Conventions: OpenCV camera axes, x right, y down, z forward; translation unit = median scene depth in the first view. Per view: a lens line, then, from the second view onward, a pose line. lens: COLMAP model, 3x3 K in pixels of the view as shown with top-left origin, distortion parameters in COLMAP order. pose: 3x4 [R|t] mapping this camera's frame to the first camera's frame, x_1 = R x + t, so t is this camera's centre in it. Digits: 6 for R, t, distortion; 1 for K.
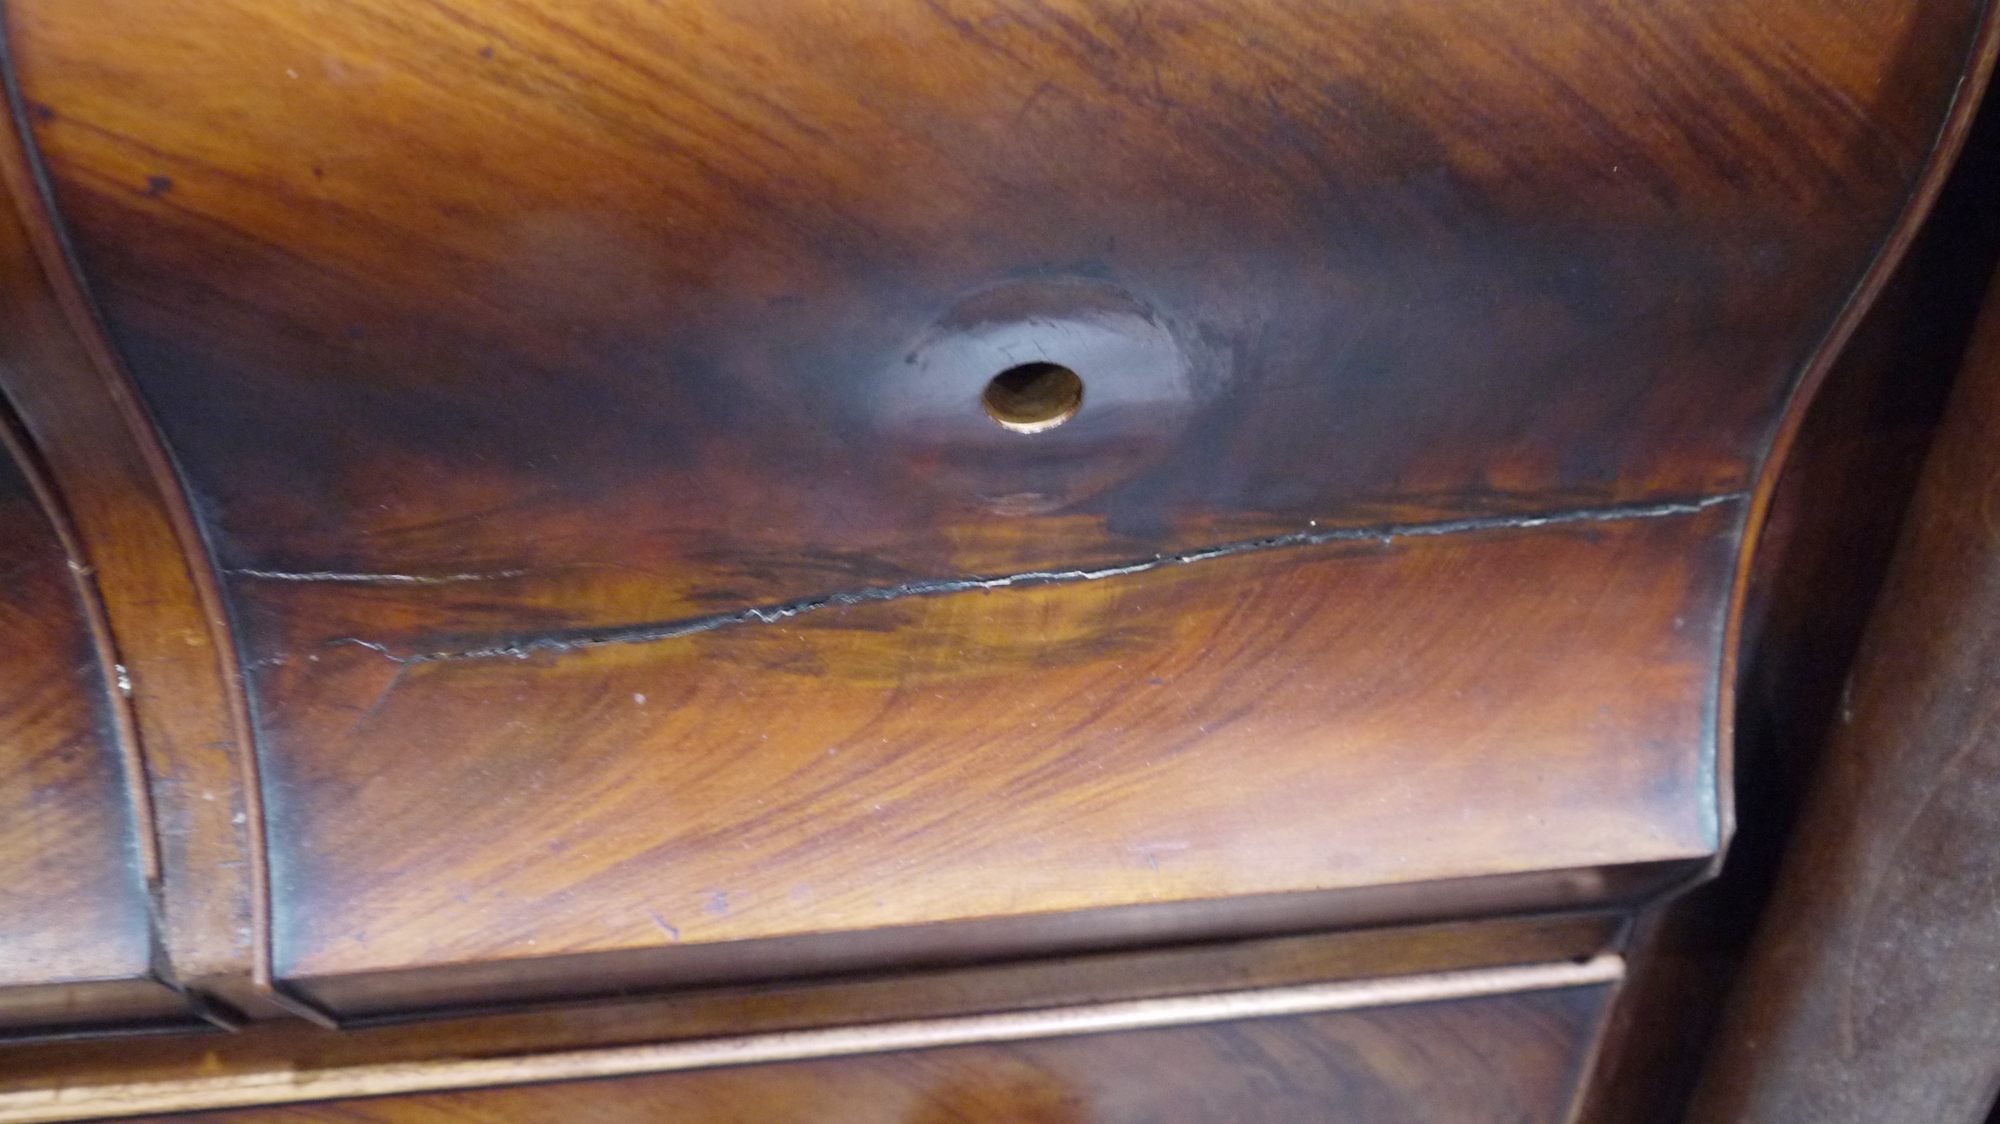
lens RADIAL K [[1676.3, 0, 1004.6], [0, 1676.3, 564.3], [0, 0, 1]] dist [-0.032691, 0.009838]
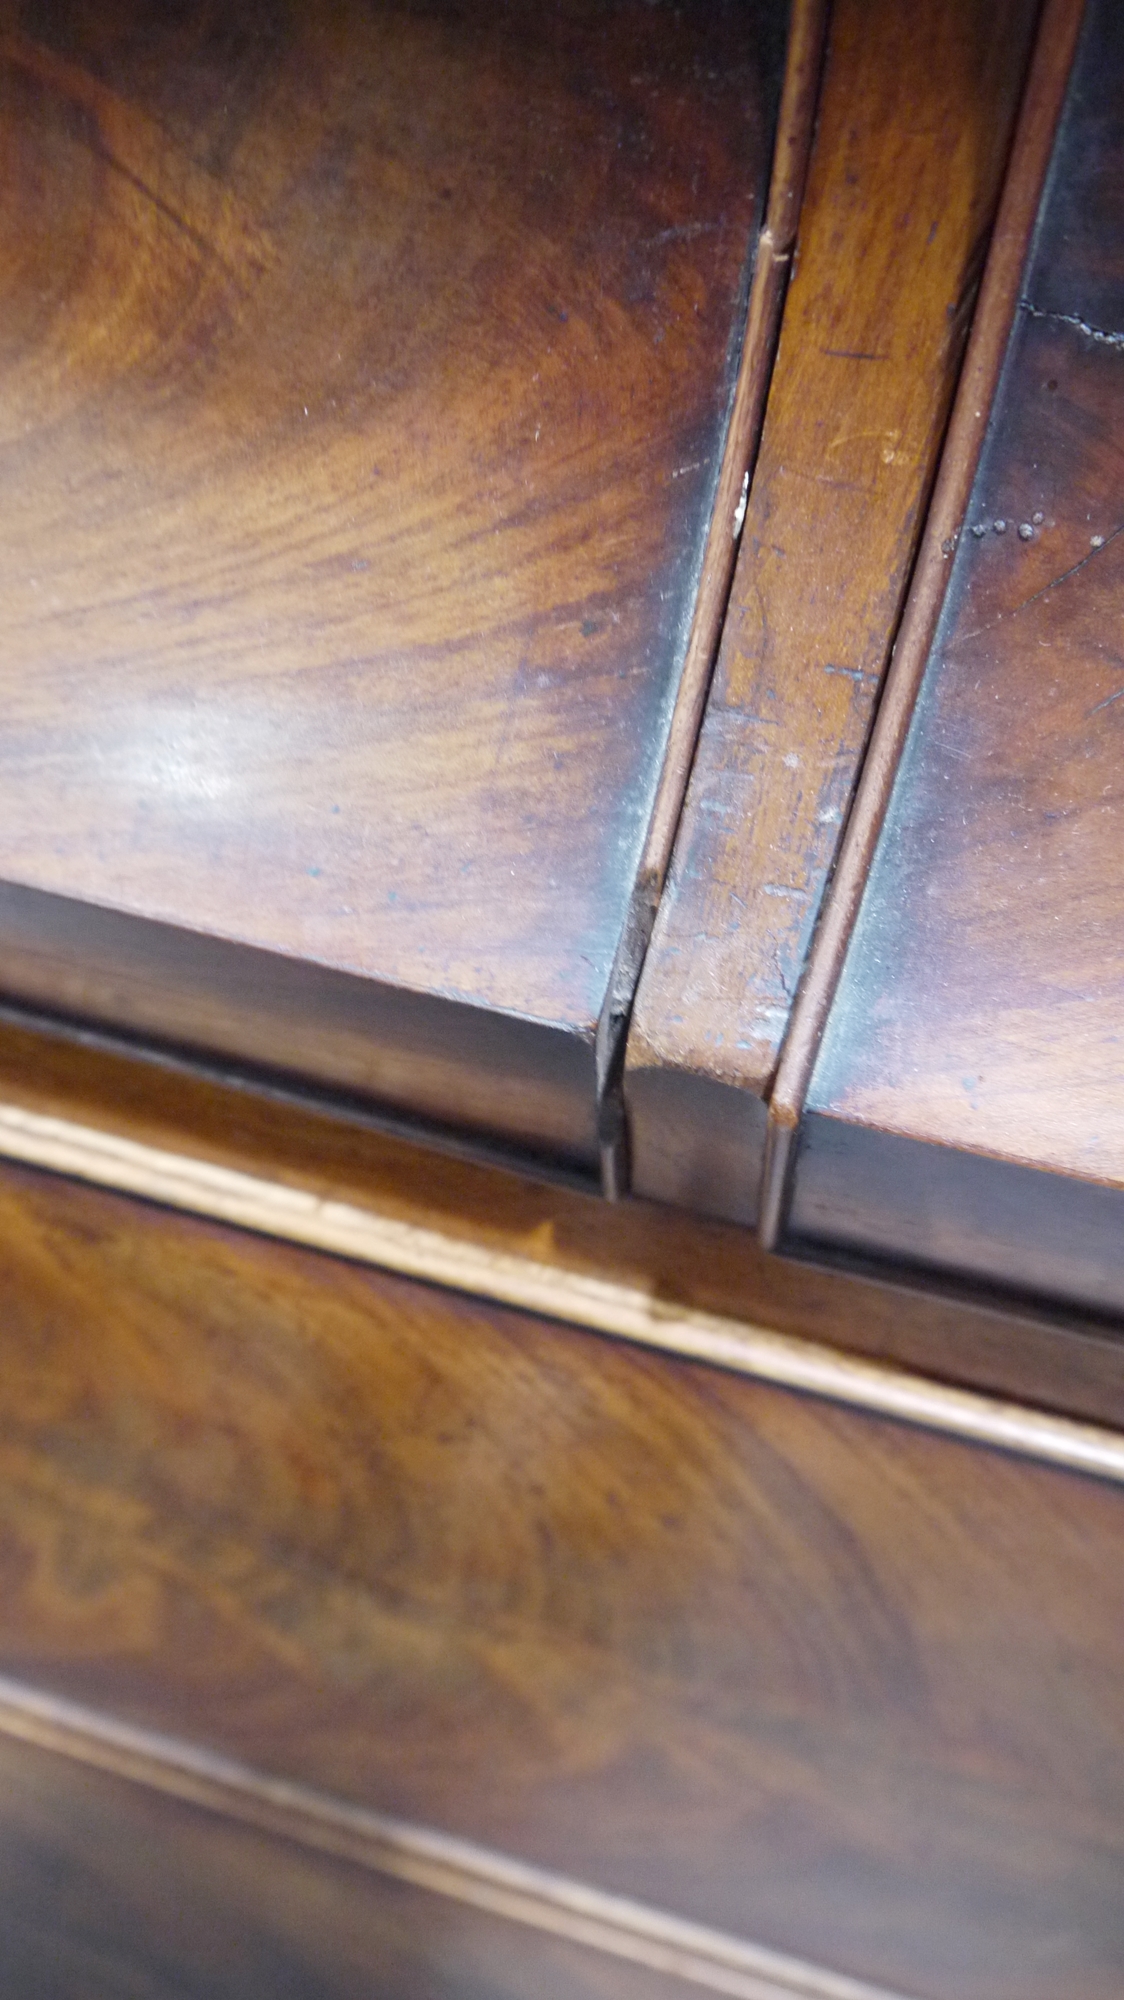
lens RADIAL K [[1608.5, 0, 561.7], [0, 1608.5, 998.5], [0, 0, 1]] dist [-0.044402, -0.000619]
pose [[0.912014, 0.292380, -0.287654, -0.370453], [-0.300832, 0.953552, 0.015423, 0.231697], [0.278802, 0.072470, 0.957610, 0.464642]]
